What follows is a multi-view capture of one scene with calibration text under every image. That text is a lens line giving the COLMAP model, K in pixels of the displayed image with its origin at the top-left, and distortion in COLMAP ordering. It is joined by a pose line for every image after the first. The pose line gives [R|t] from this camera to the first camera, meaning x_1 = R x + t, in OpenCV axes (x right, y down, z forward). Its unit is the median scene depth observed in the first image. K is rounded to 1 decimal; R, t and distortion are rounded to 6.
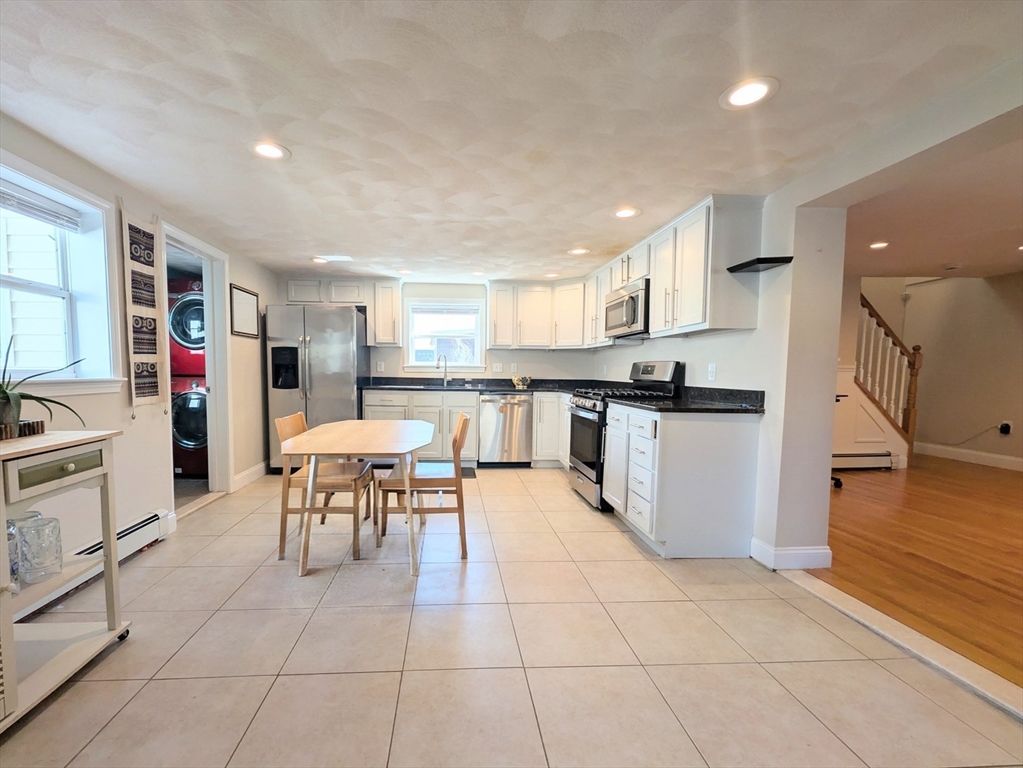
lens RADIAL K [[429.0, 0, 464.5], [0, 429.0, 398.7], [0, 0, 1]] dist [-0.000226, 0.000089]
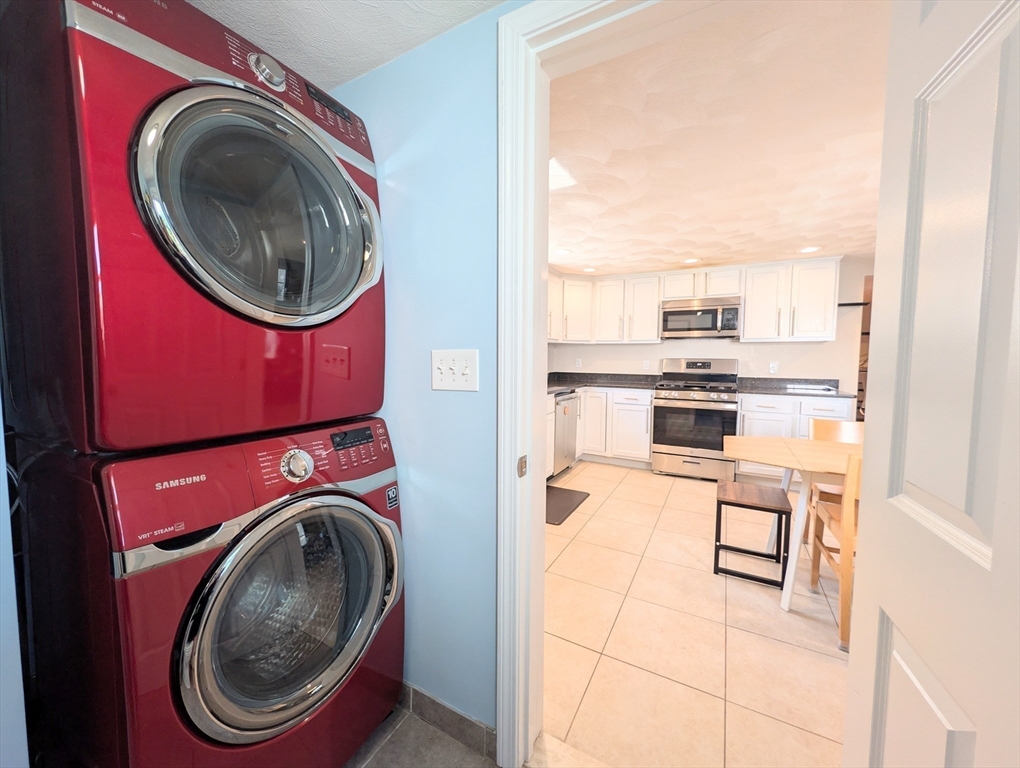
lens RADIAL K [[392.2, 0, 510.2], [0, 392.2, 381.0], [0, 0, 1]] dist [-0.000756, 0.000121]
pose [[0.515515, -0.061503, 0.854670, -0.723571], [0.056933, 0.997675, 0.037453, -0.079745], [-0.854987, 0.029351, 0.517818, 0.737865]]
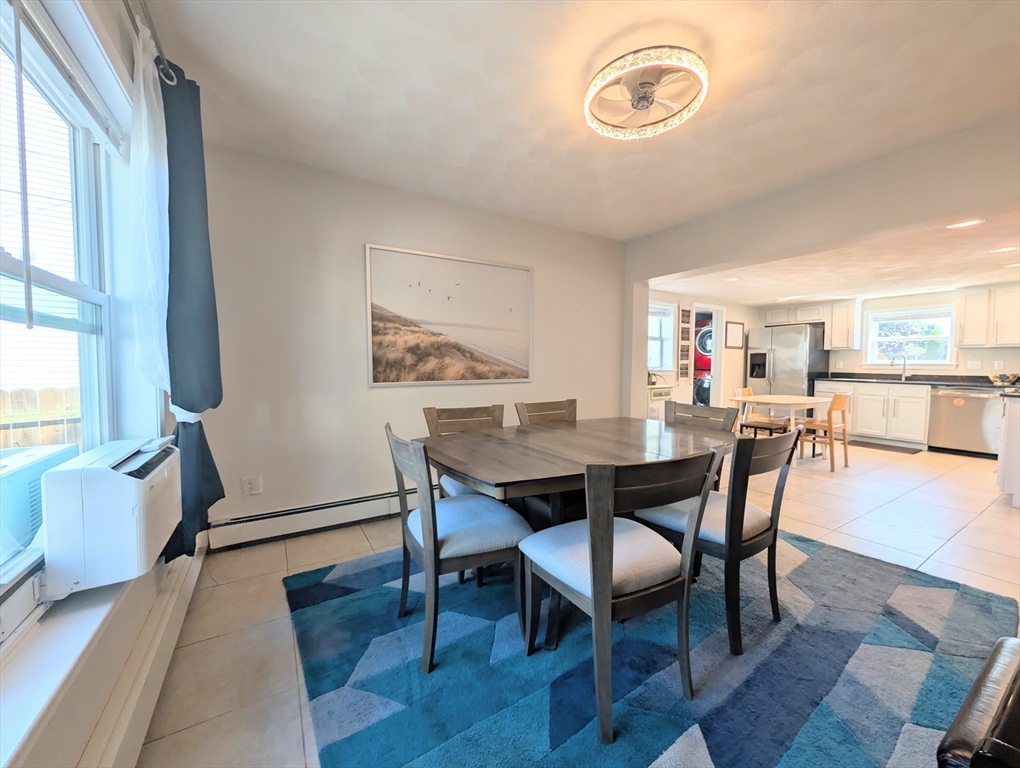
lens RADIAL K [[392.2, 0, 510.2], [0, 392.2, 381.0], [0, 0, 1]] dist [-0.000756, 0.000121]
pose [[0.492342, 0.032352, -0.869800, 0.438143], [-0.061007, 0.998134, 0.002593, 0.042527], [0.868261, 0.051787, 0.493397, -0.587310]]
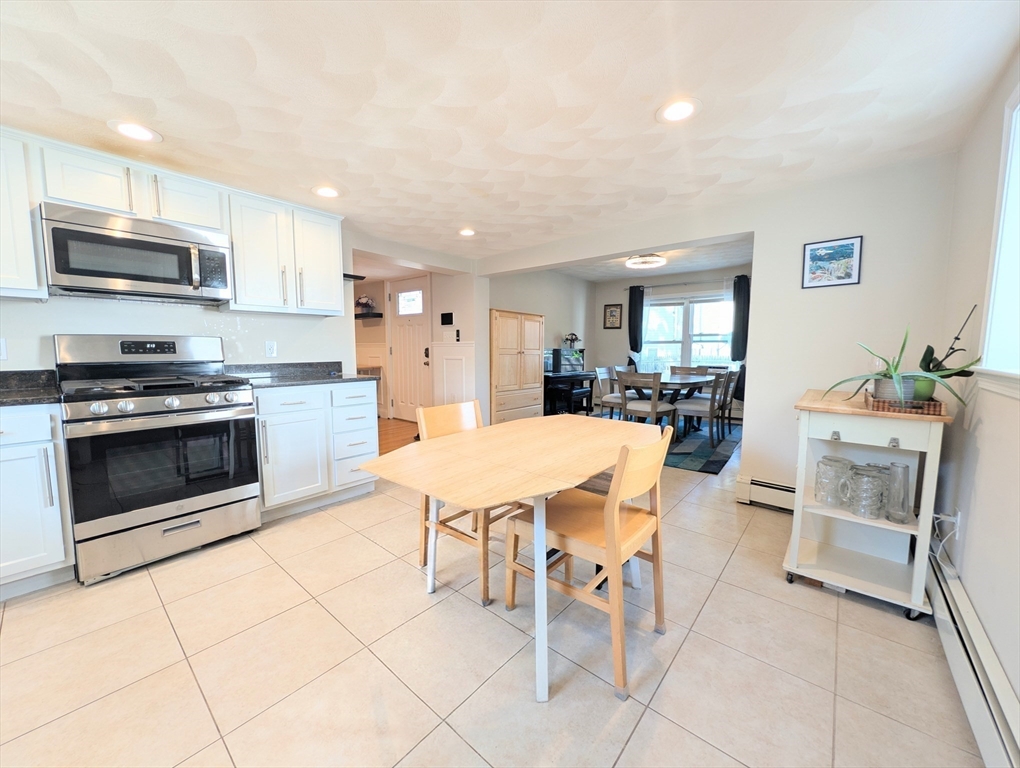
lens RADIAL K [[392.2, 0, 510.2], [0, 392.2, 381.0], [0, 0, 1]] dist [-0.000756, 0.000121]
pose [[-0.735358, -0.064787, 0.674575, -0.368396], [0.040267, 0.989484, 0.138926, -0.064646], [-0.676482, 0.129323, -0.725016, 0.903444]]
